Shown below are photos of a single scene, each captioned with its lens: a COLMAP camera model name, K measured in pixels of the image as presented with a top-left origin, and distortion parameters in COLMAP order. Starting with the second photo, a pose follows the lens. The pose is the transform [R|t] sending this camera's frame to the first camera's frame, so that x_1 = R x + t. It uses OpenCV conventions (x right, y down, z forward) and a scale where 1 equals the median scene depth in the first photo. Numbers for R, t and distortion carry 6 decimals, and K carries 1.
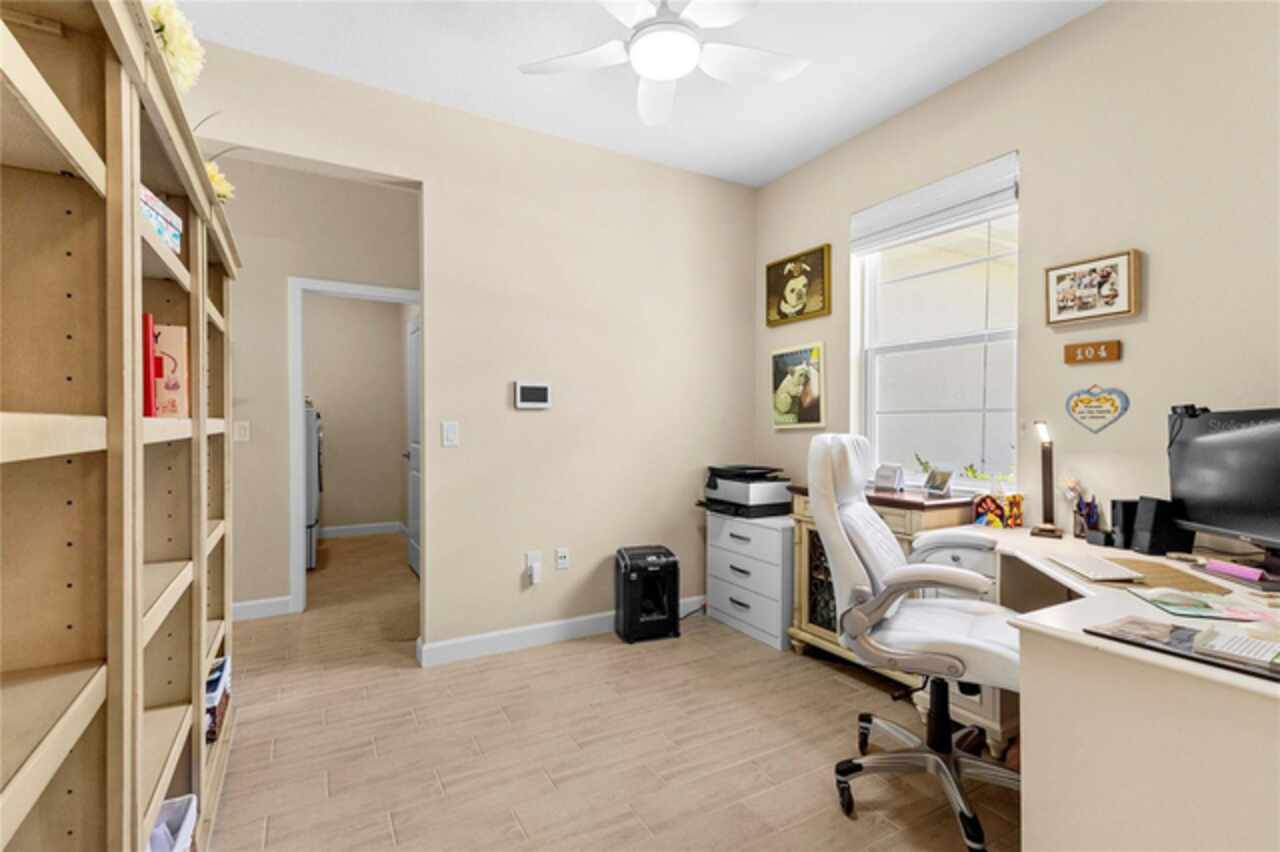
lens RADIAL K [[582.0, 0, 638.5], [0, 582.0, 419.8], [0, 0, 1]] dist [0.022752, -0.005106]
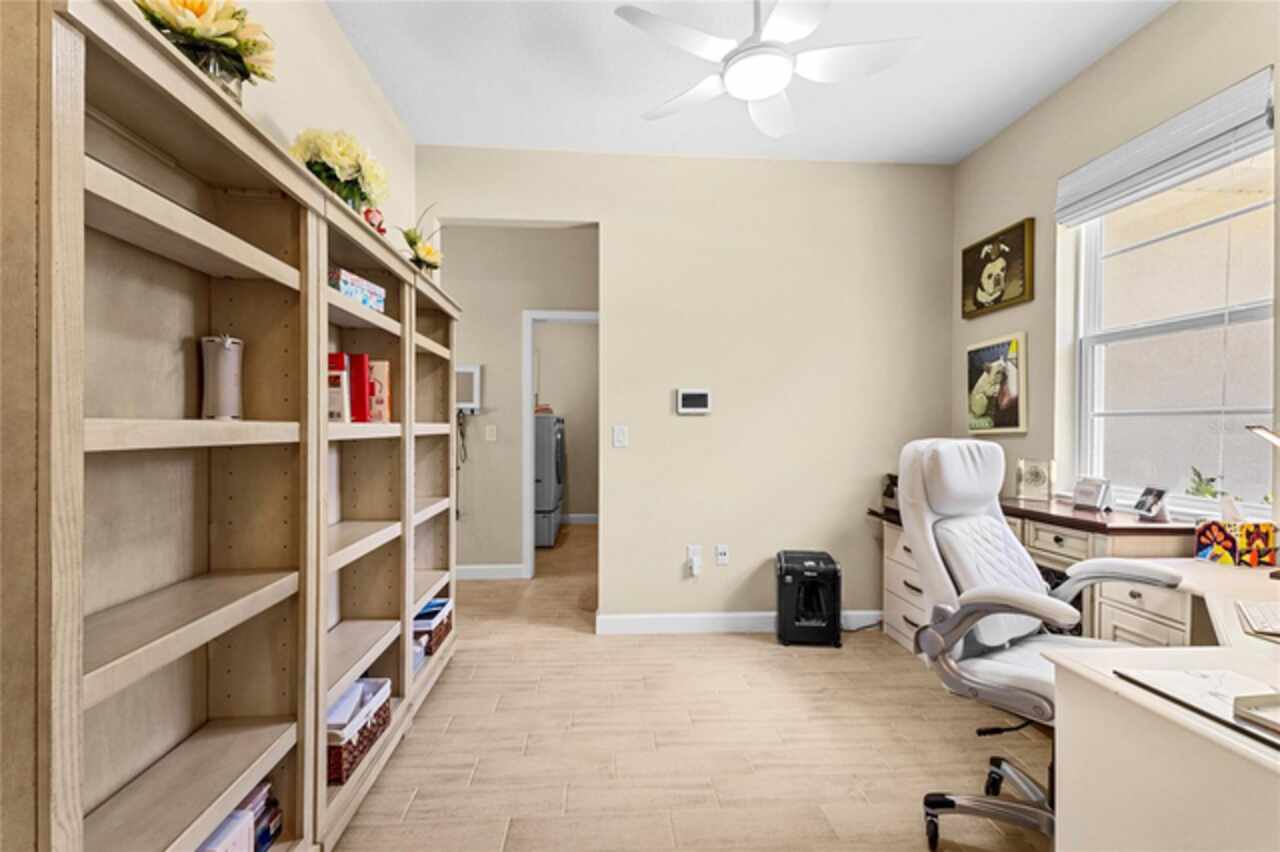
lens RADIAL K [[582.0, 0, 638.5], [0, 582.0, 419.8], [0, 0, 1]] dist [0.022752, -0.005106]
pose [[0.903069, -0.003523, -0.429481, 0.187760], [0.000569, 0.999975, -0.007007, -0.000017], [0.429495, 0.006083, 0.903049, -0.023051]]
